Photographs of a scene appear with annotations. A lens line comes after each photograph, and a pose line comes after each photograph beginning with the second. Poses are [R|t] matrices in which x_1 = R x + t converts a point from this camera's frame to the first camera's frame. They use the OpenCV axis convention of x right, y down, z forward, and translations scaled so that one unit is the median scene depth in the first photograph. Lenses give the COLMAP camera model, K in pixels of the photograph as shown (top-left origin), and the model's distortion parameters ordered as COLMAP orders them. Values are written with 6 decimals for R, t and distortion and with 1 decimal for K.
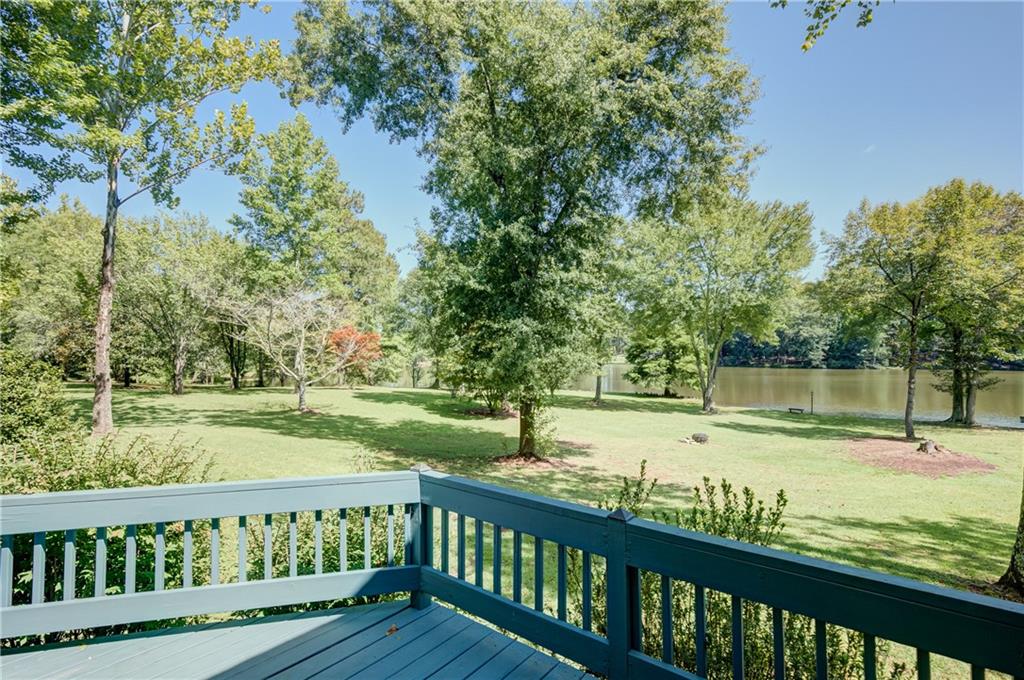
lens RADIAL K [[480.8, 0, 512.0], [0, 480.8, 340.0], [0, 0, 1]] dist [0.000217, 0.000119]
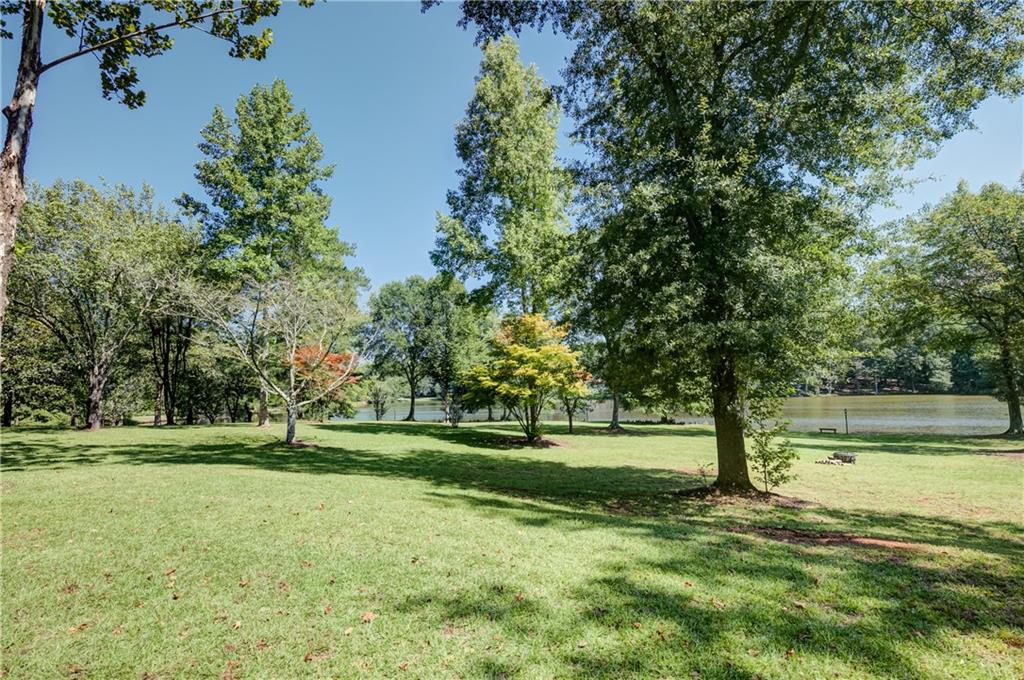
lens RADIAL K [[469.7, 0, 515.8], [0, 469.7, 341.8], [0, 0, 1]] dist [-0.000011, 0.000366]
pose [[0.989145, 0.015097, 0.146168, -0.113311], [-0.005927, 0.997998, -0.062965, 0.020682], [-0.146826, 0.061415, 0.987254, 0.131829]]
